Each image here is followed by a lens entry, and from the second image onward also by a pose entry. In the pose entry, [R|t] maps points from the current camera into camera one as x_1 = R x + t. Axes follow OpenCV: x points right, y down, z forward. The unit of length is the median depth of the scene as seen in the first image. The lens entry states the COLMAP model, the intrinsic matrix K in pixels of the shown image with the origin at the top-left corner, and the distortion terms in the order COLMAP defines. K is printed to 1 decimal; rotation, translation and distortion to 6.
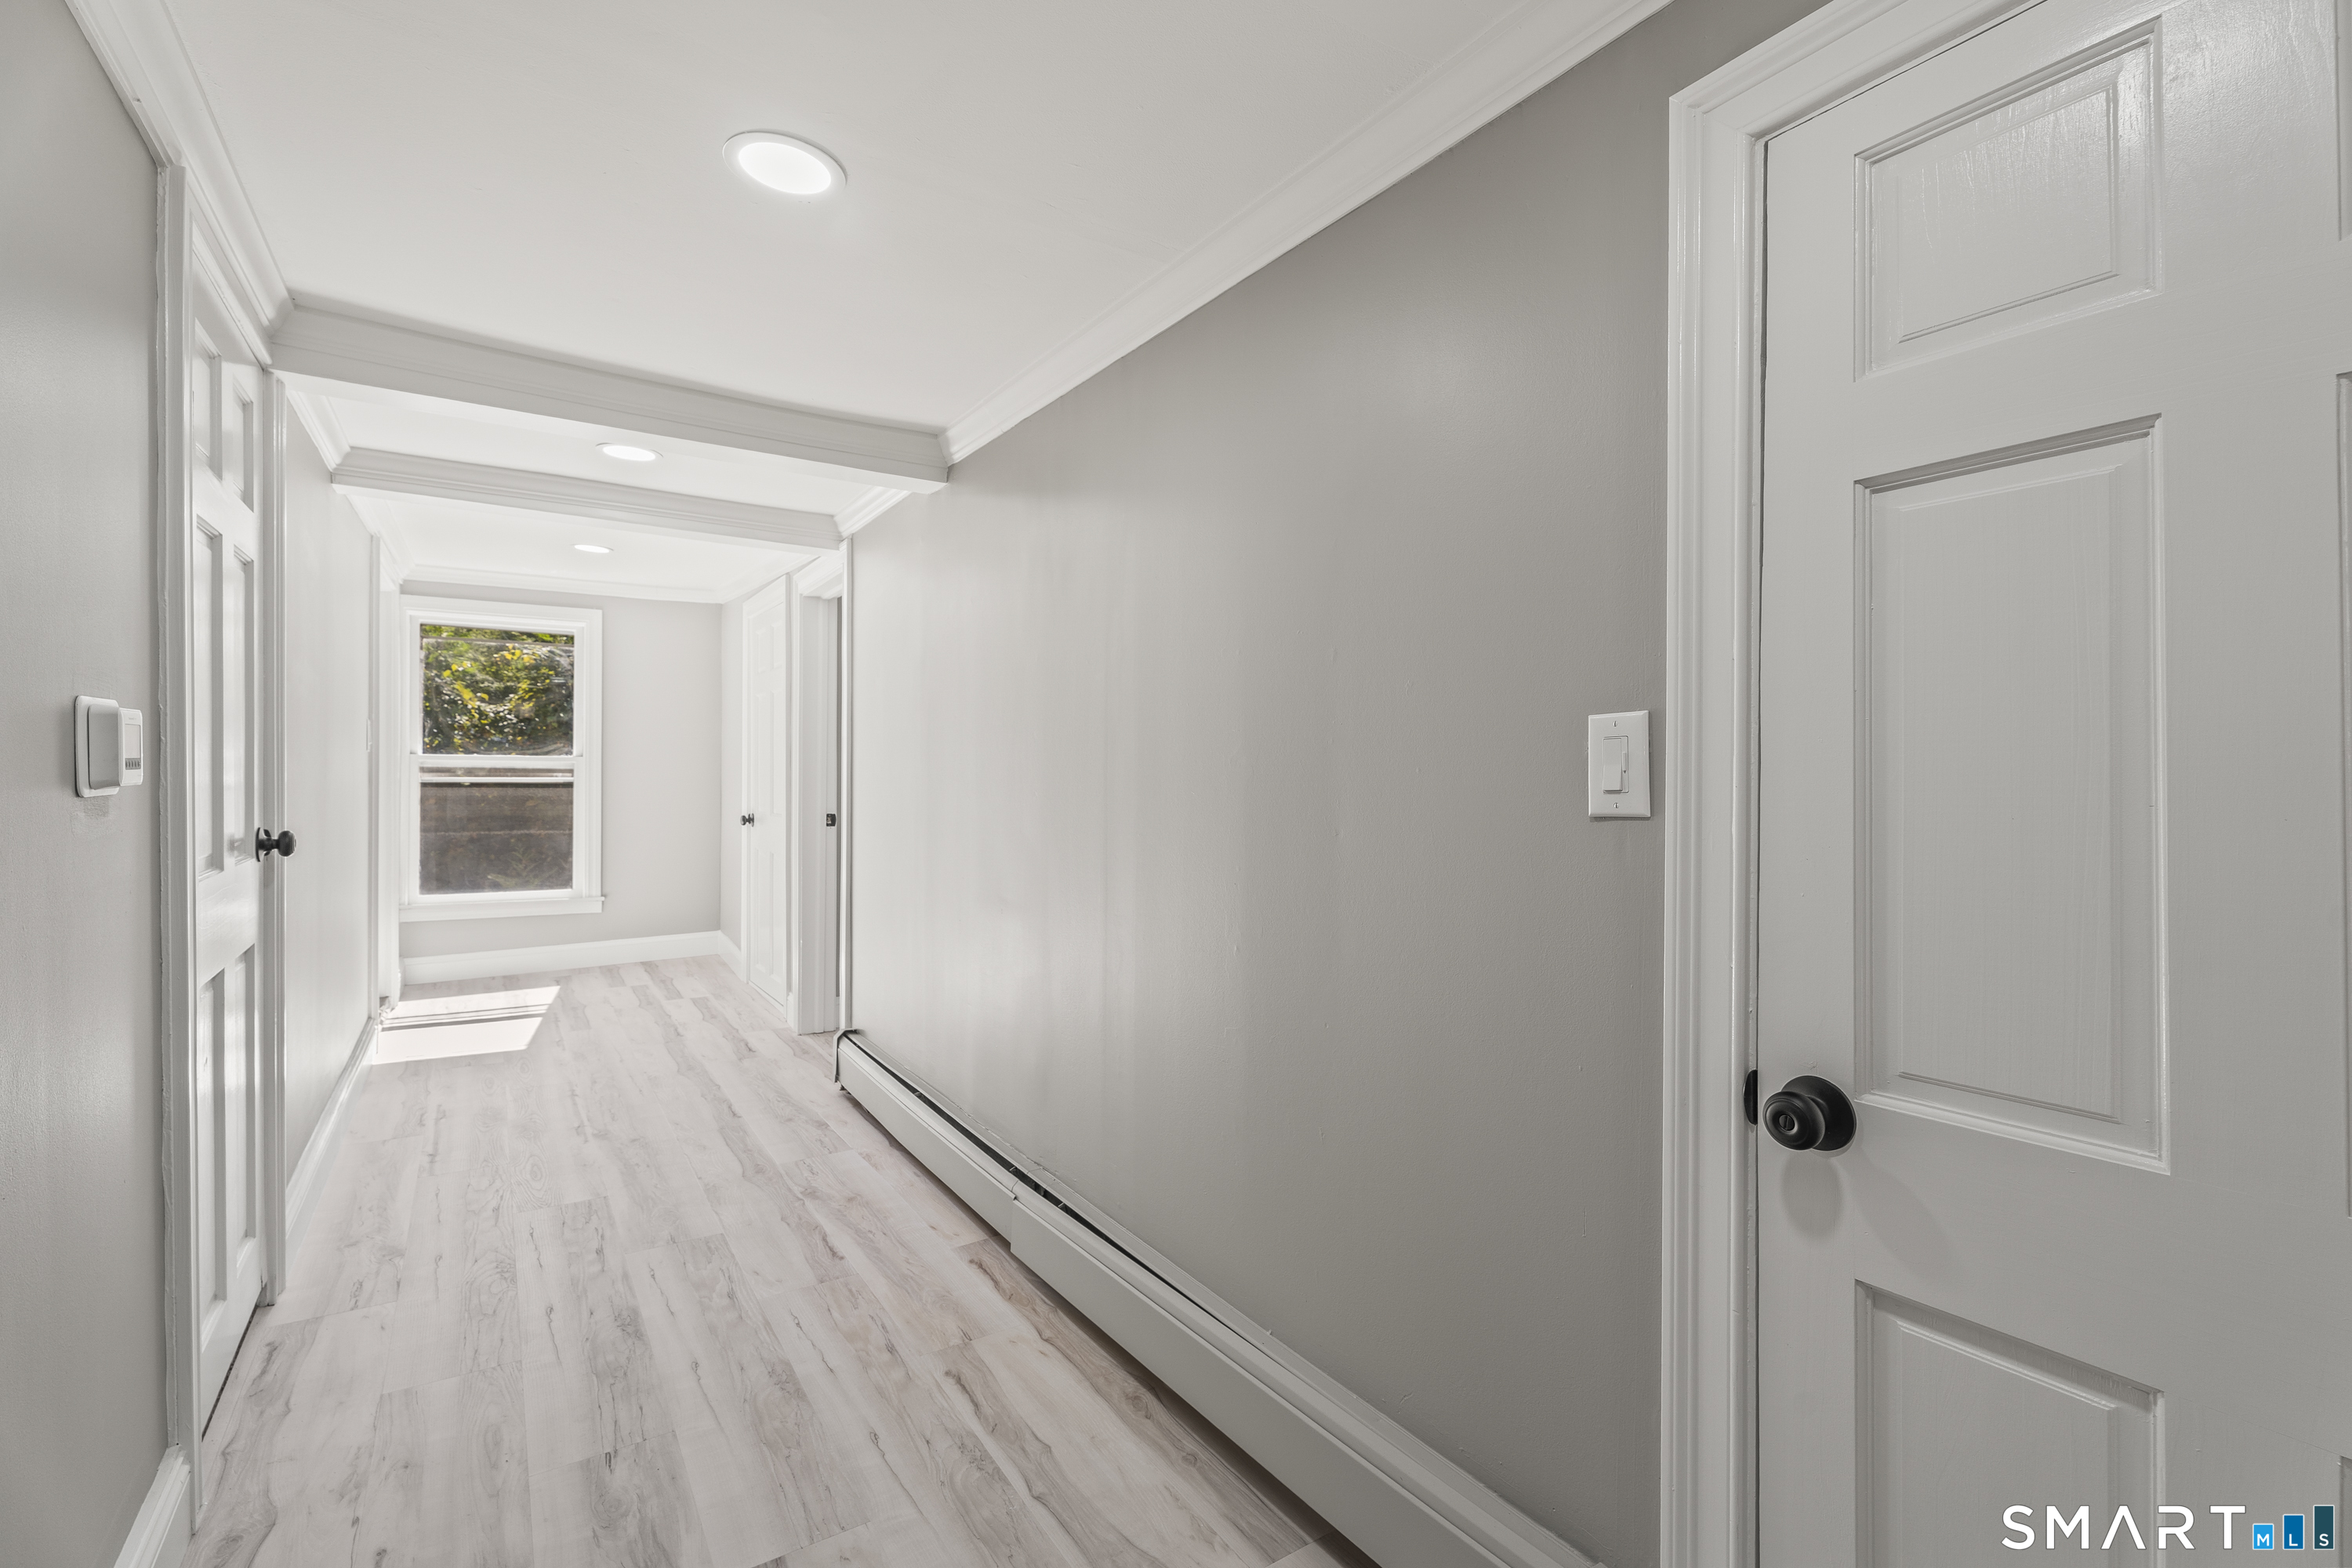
lens RADIAL K [[1064.9, 0, 1171.9], [0, 1064.9, 773.8], [0, 0, 1]] dist [-0.004563, 0.001972]
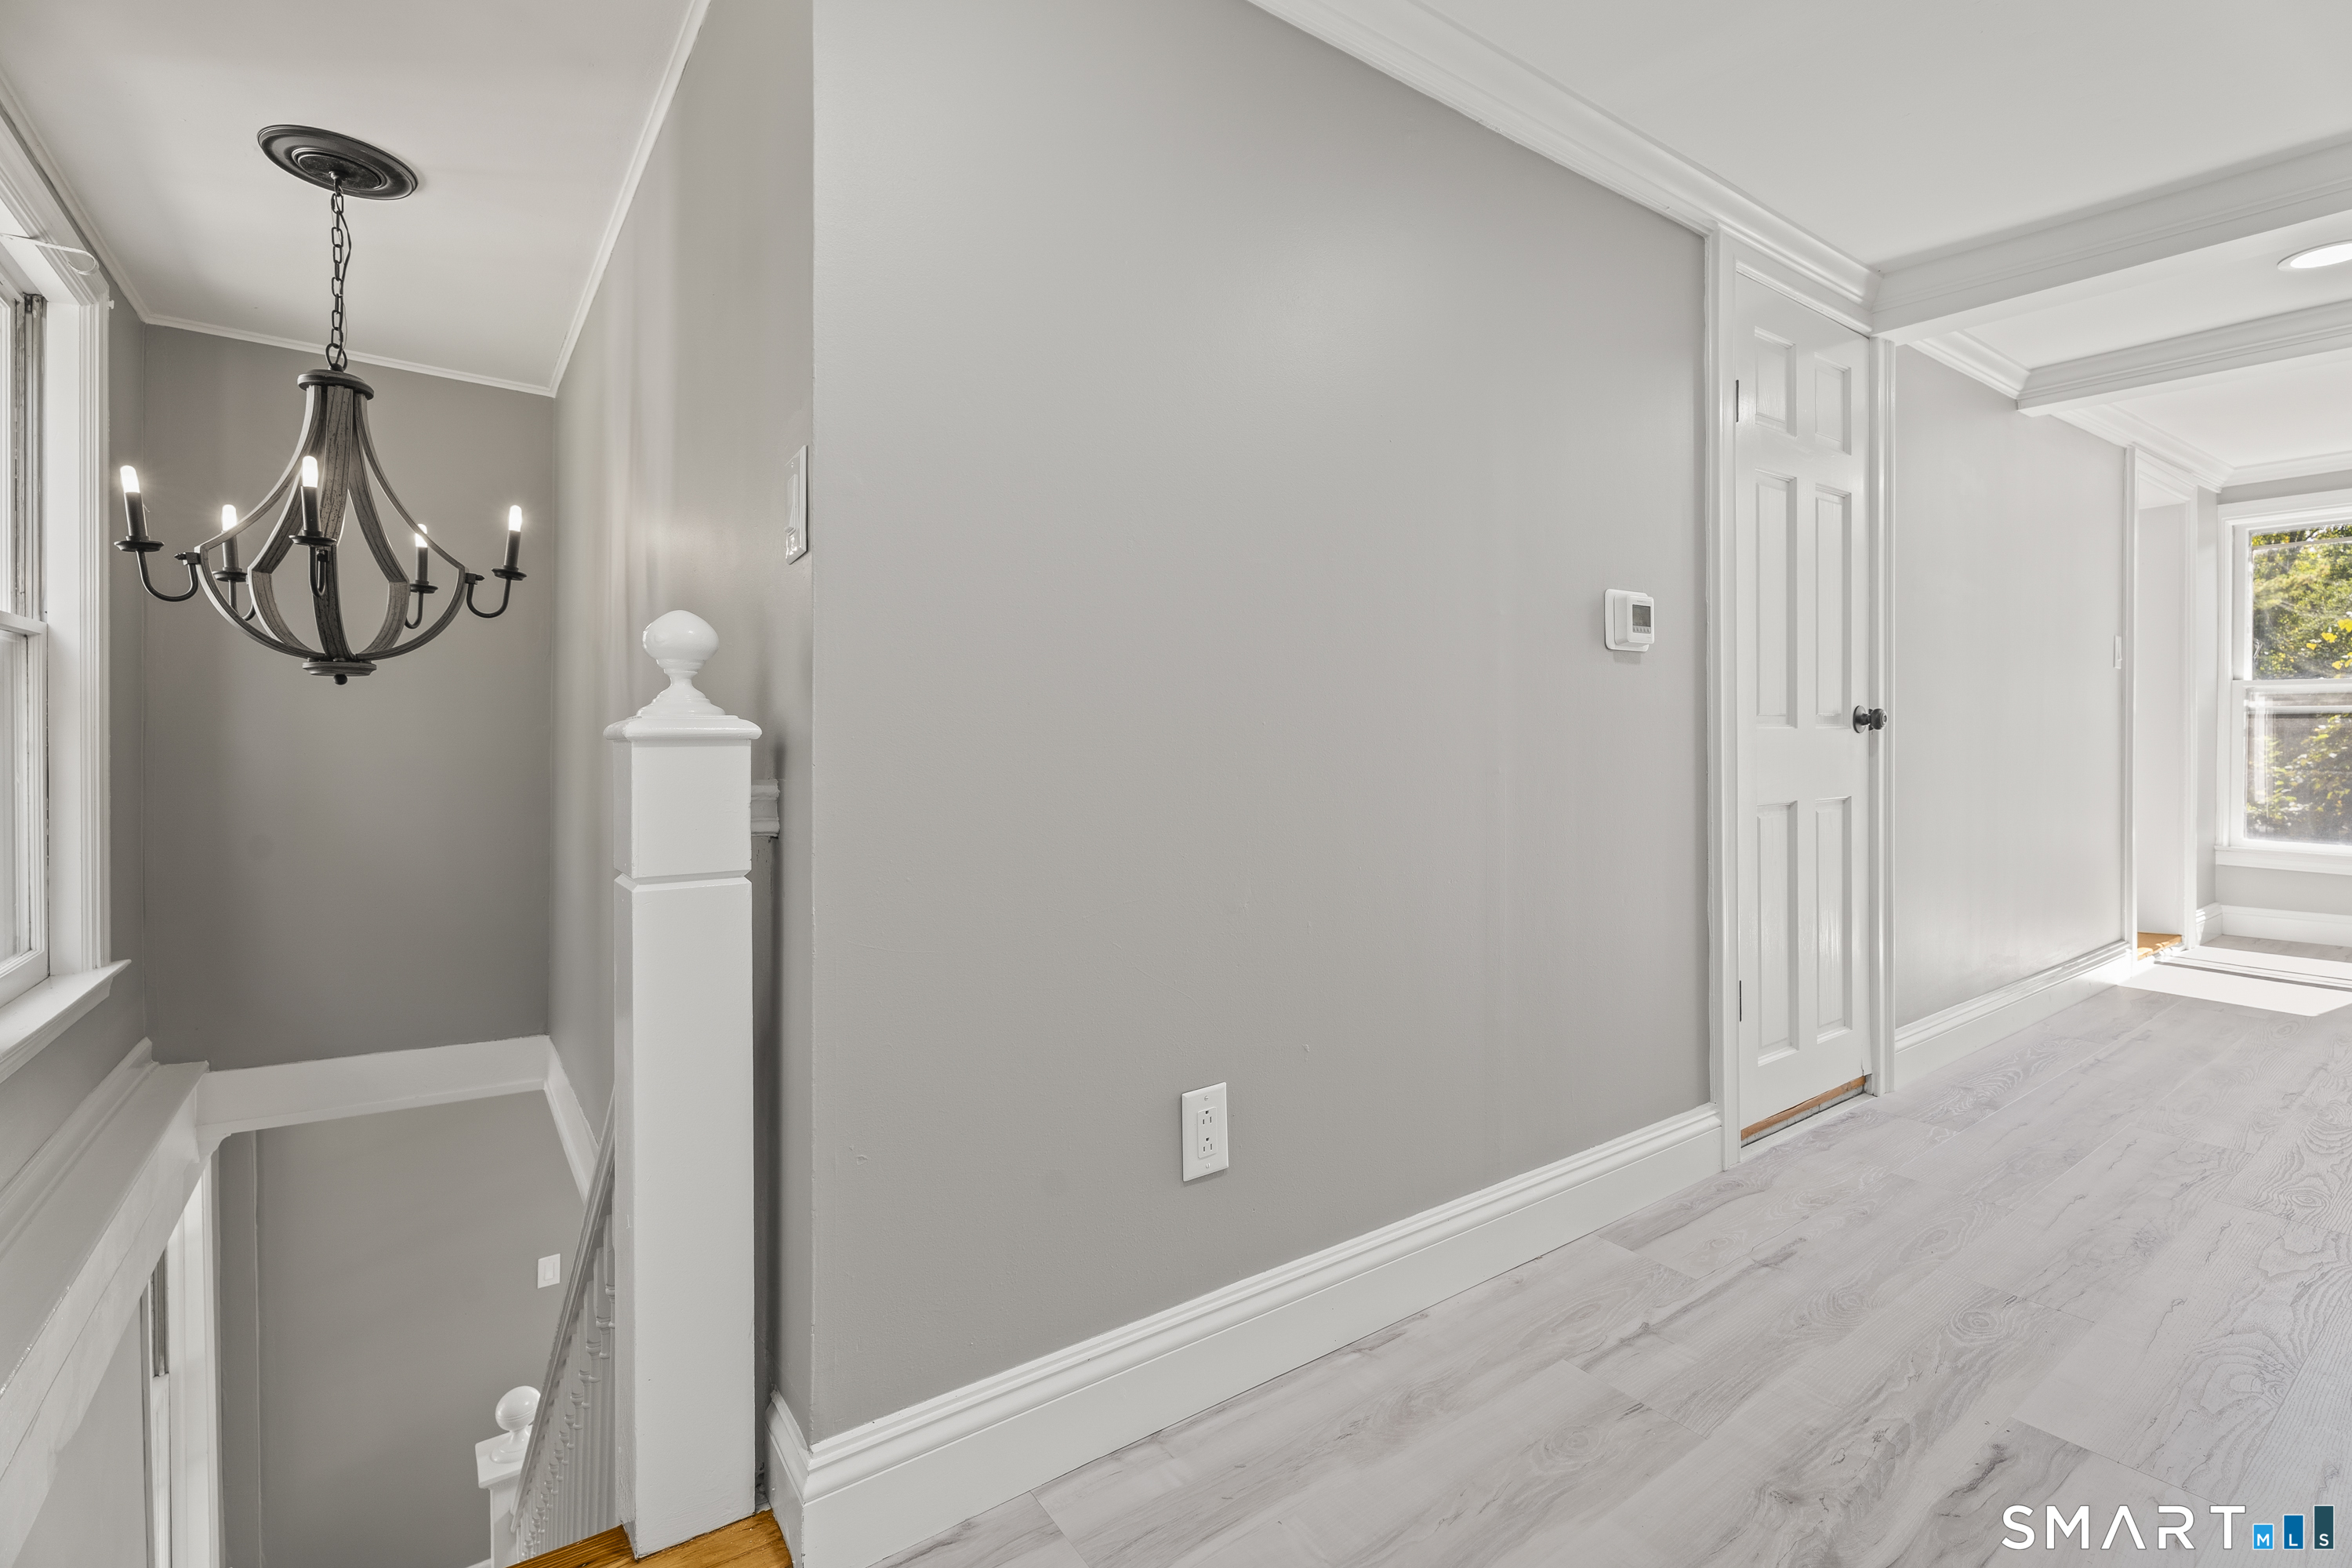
lens RADIAL K [[1064.9, 0, 1171.0], [0, 1064.9, 770.9], [0, 0, 1]] dist [-0.004563, 0.001972]
pose [[0.050232, 0.022187, -0.998491, 0.343648], [-0.001344, 0.999754, 0.022147, 0.096091], [0.998737, 0.000230, 0.050250, 0.120396]]
